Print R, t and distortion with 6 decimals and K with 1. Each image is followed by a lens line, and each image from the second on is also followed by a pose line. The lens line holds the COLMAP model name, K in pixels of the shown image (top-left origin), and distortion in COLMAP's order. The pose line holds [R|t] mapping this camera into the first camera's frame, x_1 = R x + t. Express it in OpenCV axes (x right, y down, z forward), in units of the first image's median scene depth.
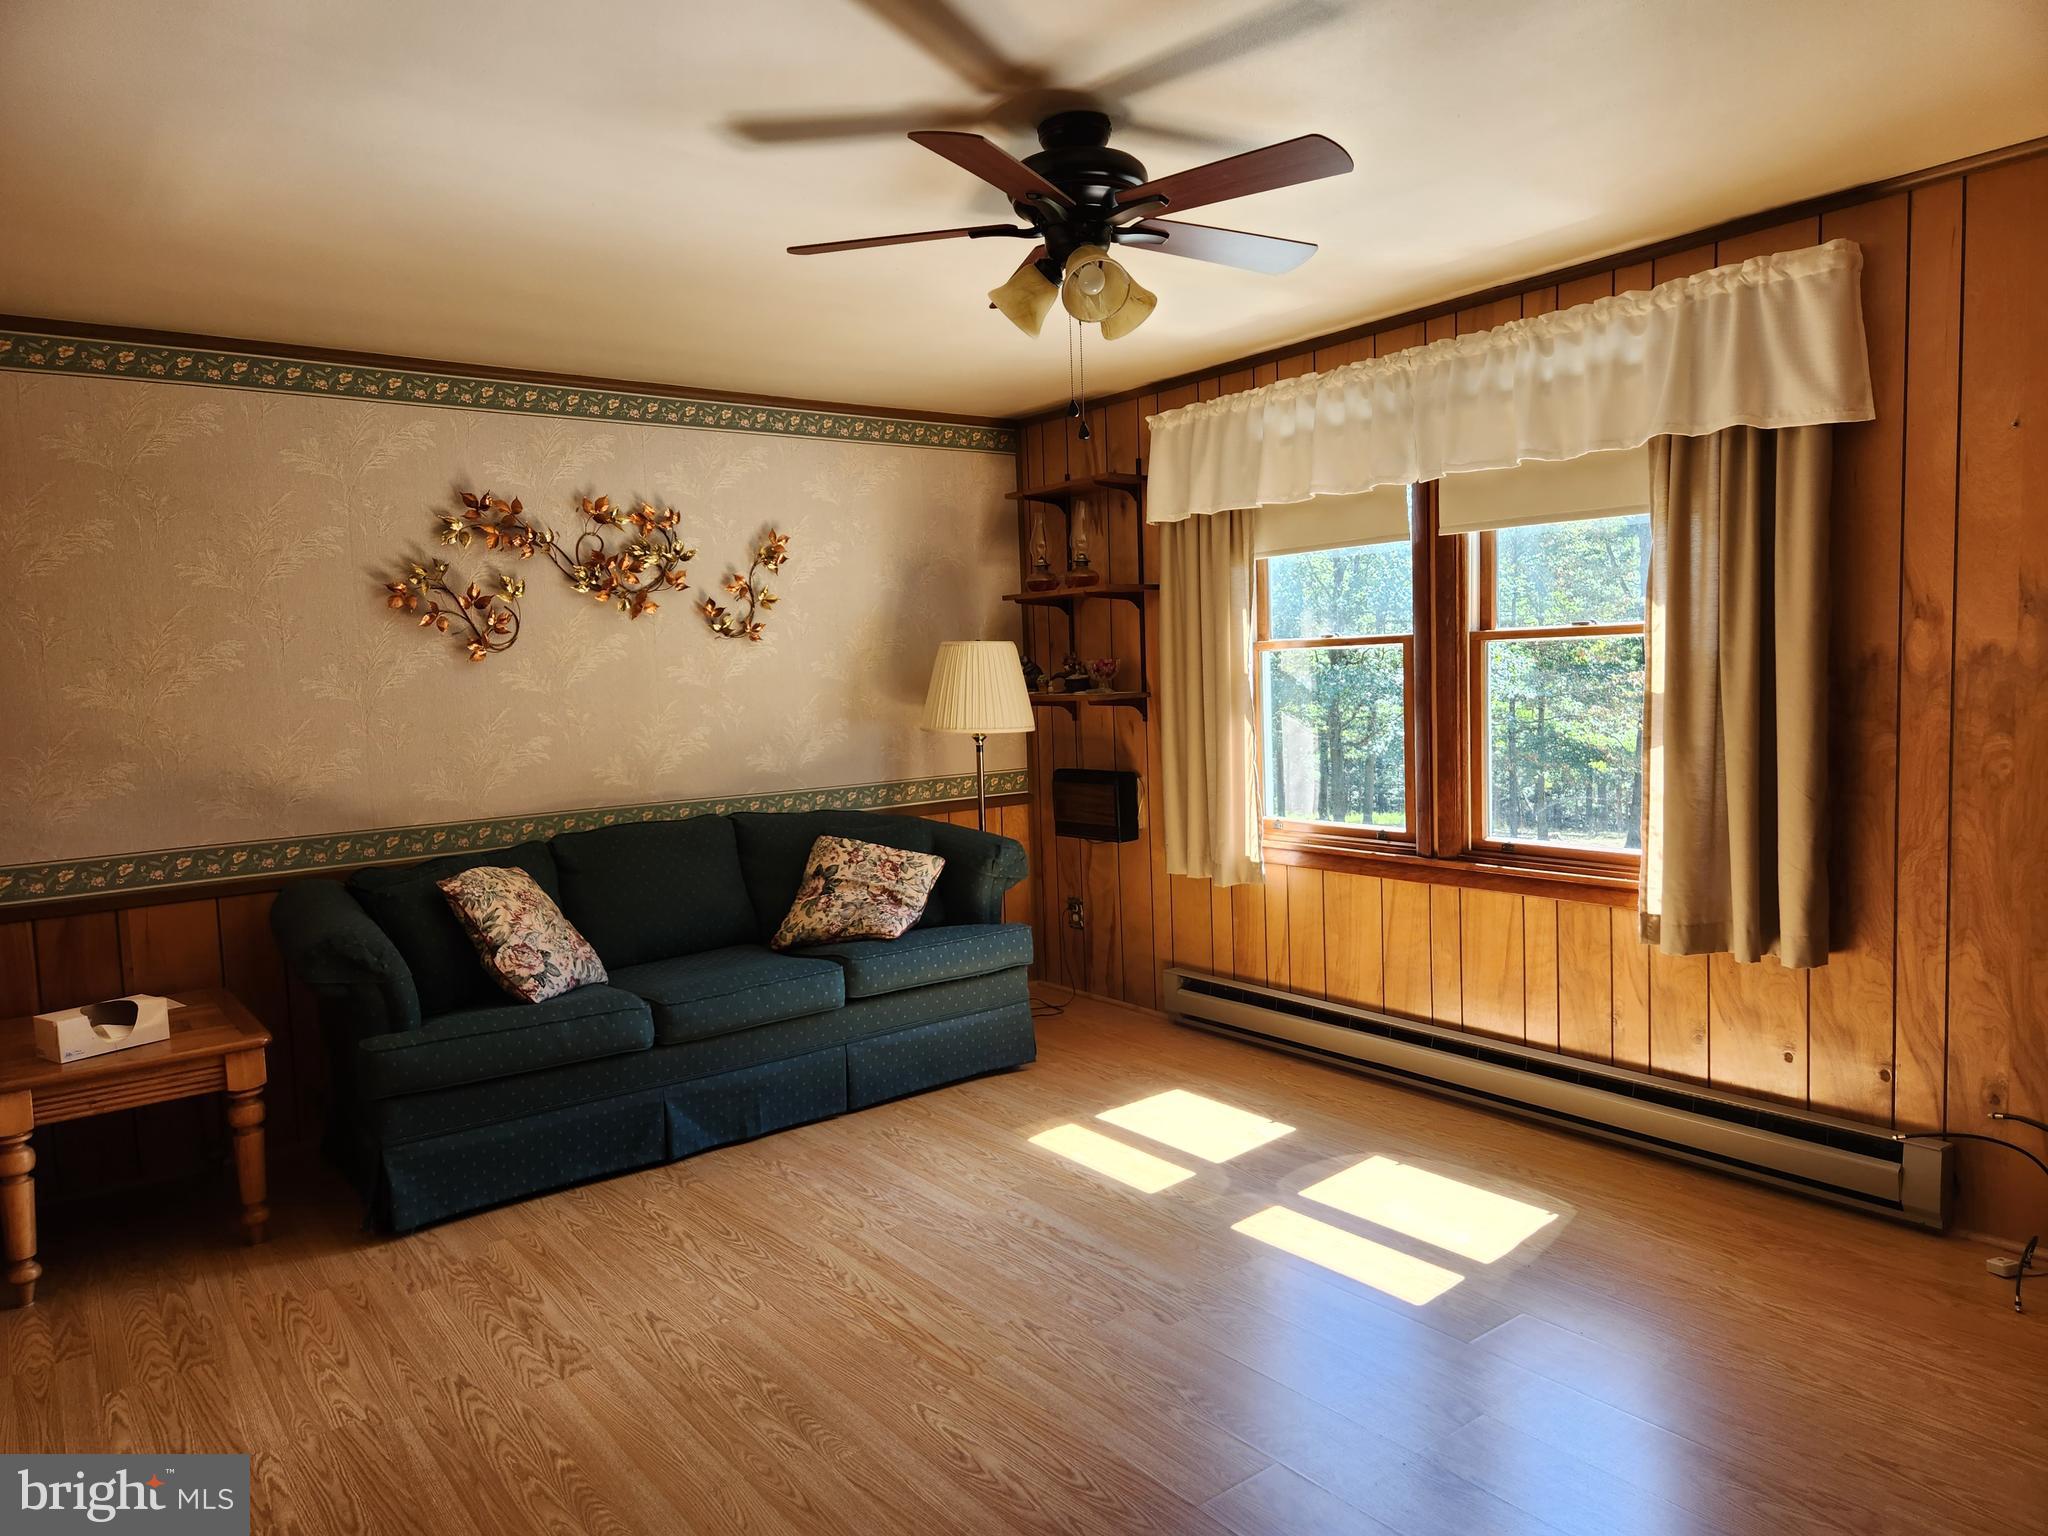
lens RADIAL K [[1363.0, 0, 1035.0], [0, 1363.0, 775.6], [0, 0, 1]] dist [0.074583, -0.053104]
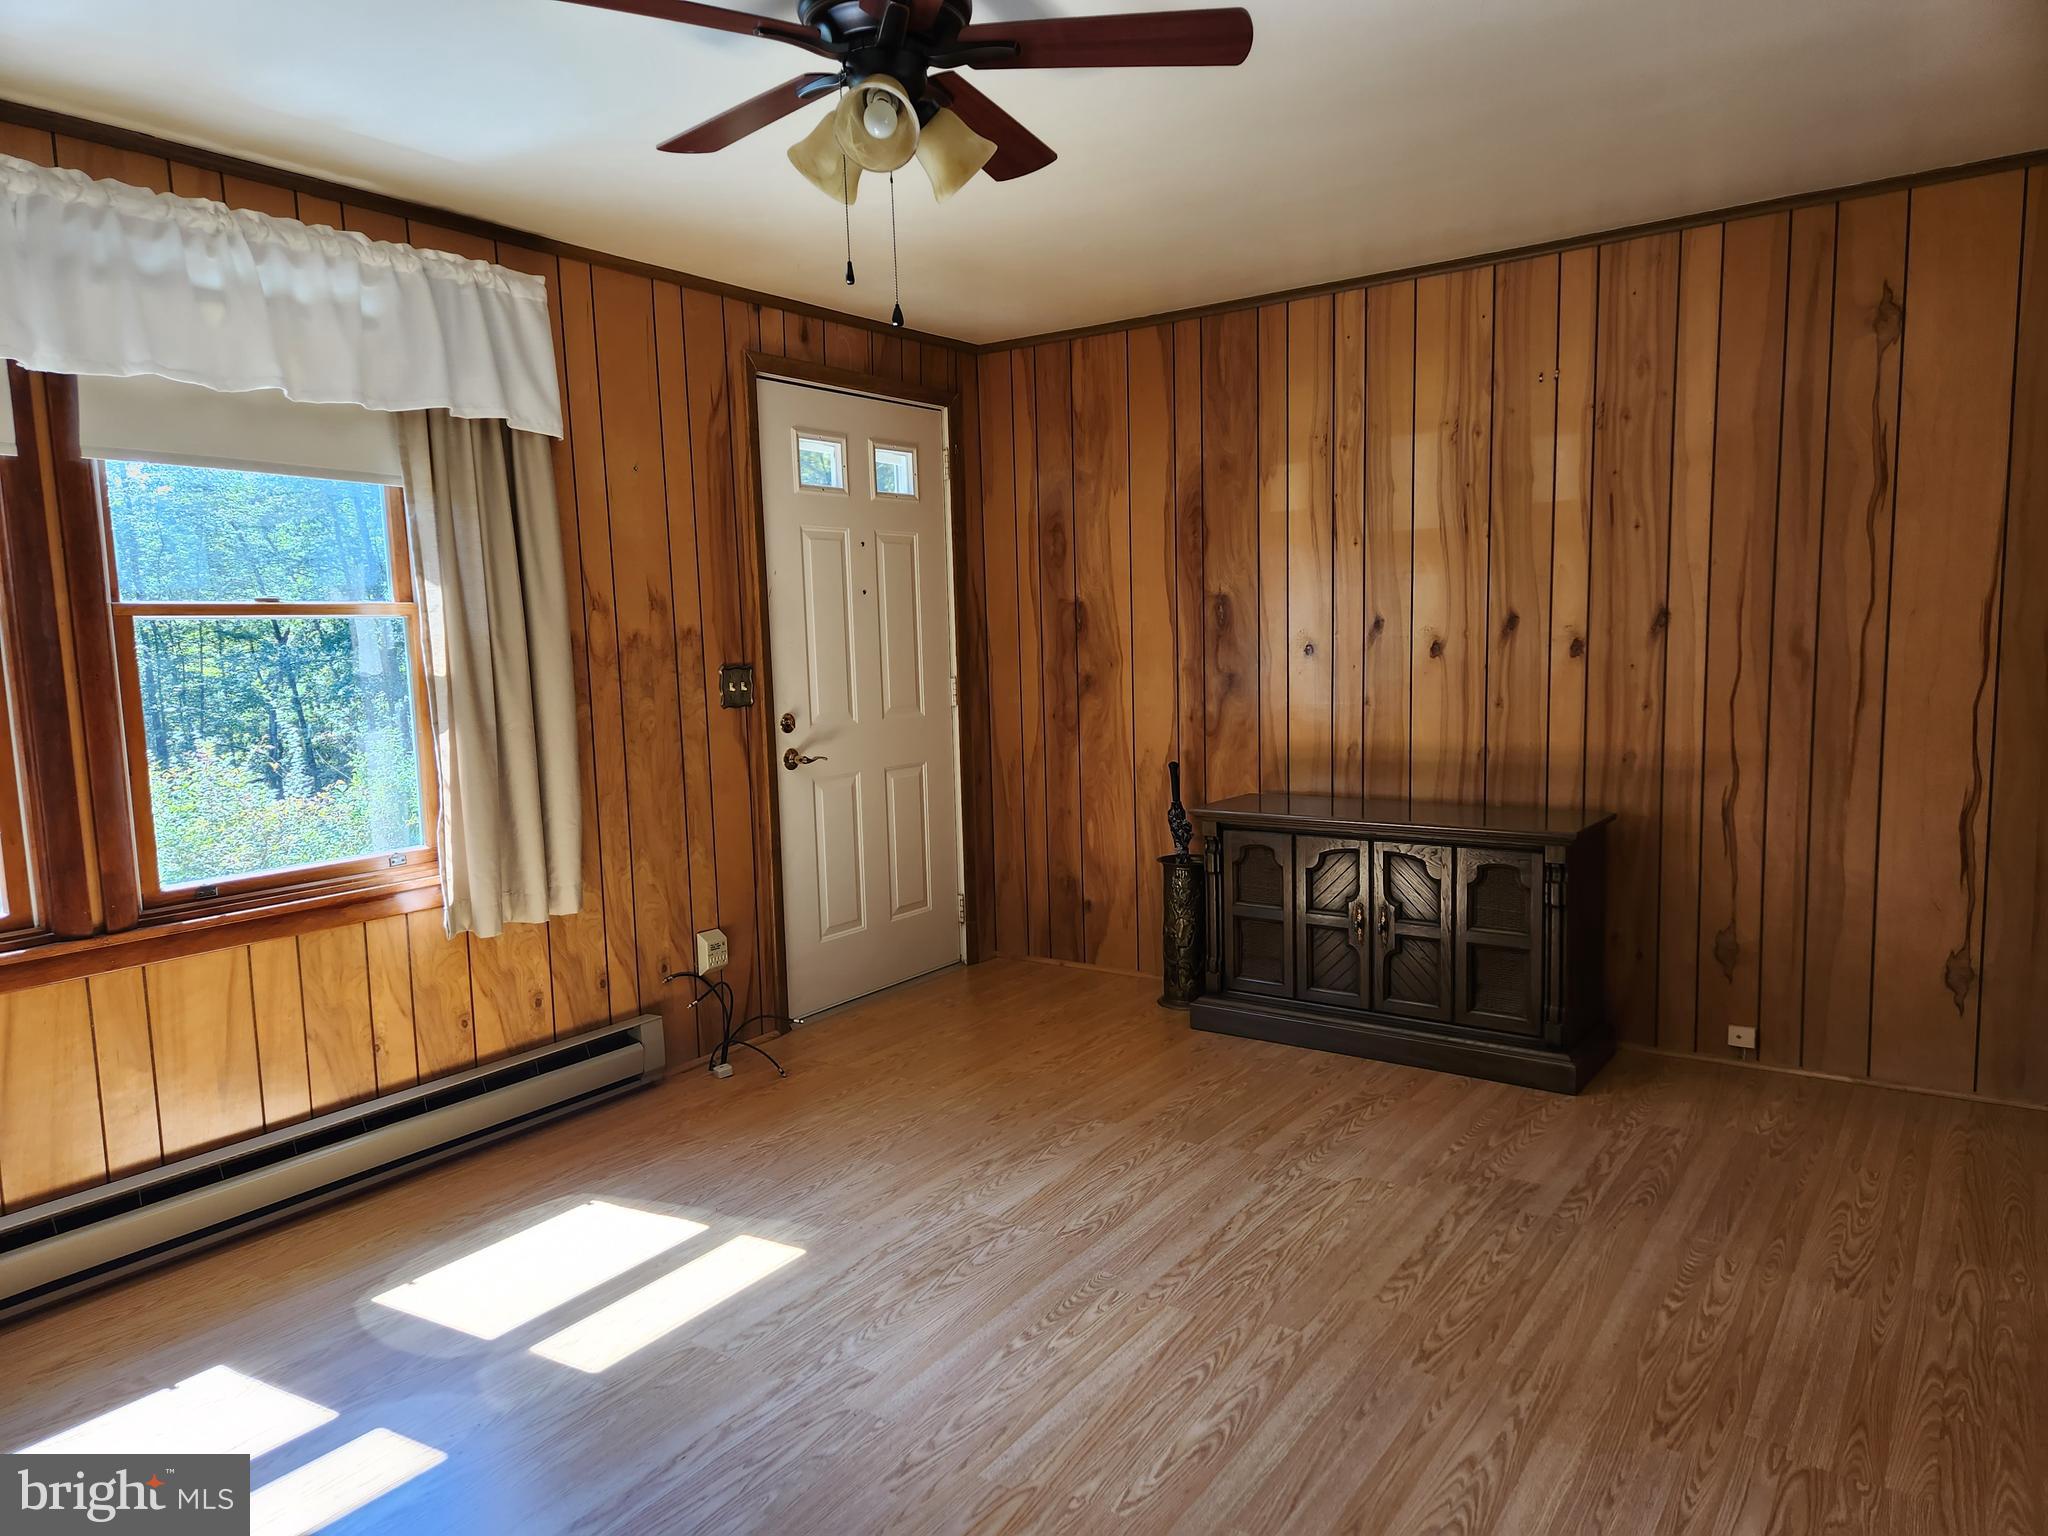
lens RADIAL K [[1363.0, 0, 1030.5], [0, 1363.0, 785.5], [0, 0, 1]] dist [0.074583, -0.053104]
pose [[-0.298807, -0.067591, 0.951917, -0.548486], [0.118259, 0.987177, 0.107217, -0.035726], [-0.946958, 0.144610, -0.286982, 0.828952]]
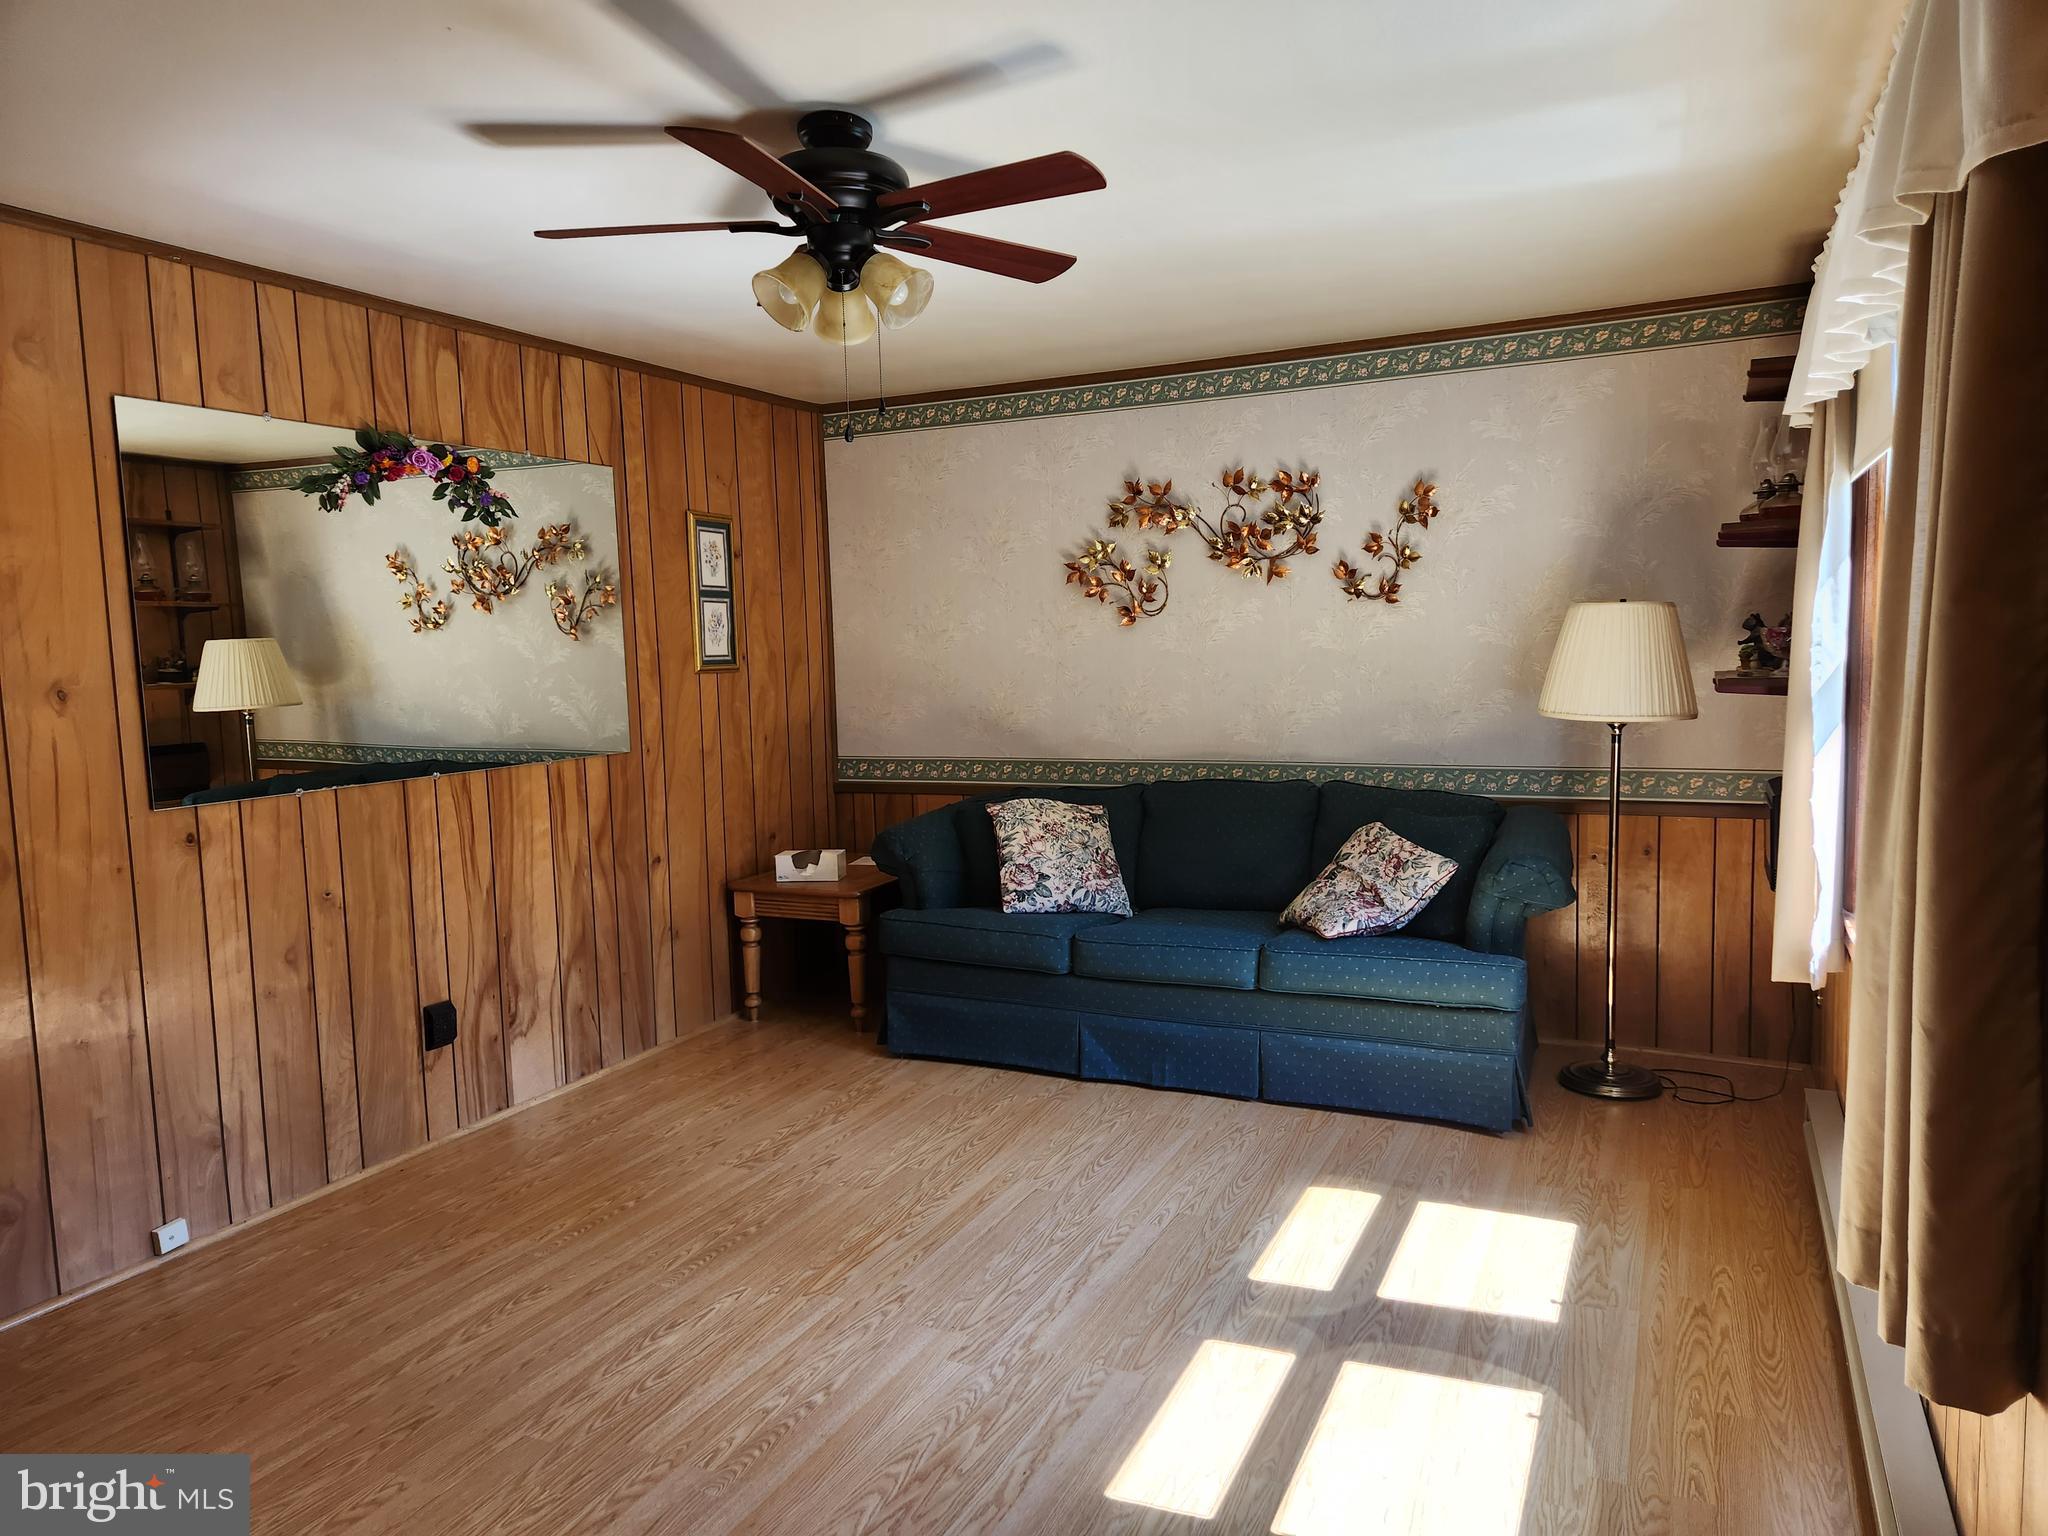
lens RADIAL K [[1363.0, 0, 1034.9], [0, 1363.0, 768.6], [0, 0, 1]] dist [0.074583, -0.053104]
pose [[0.453915, 0.111749, -0.884010, 0.694397], [-0.061523, 0.993667, 0.094021, -0.076647], [0.888919, 0.011709, 0.457915, 0.458839]]
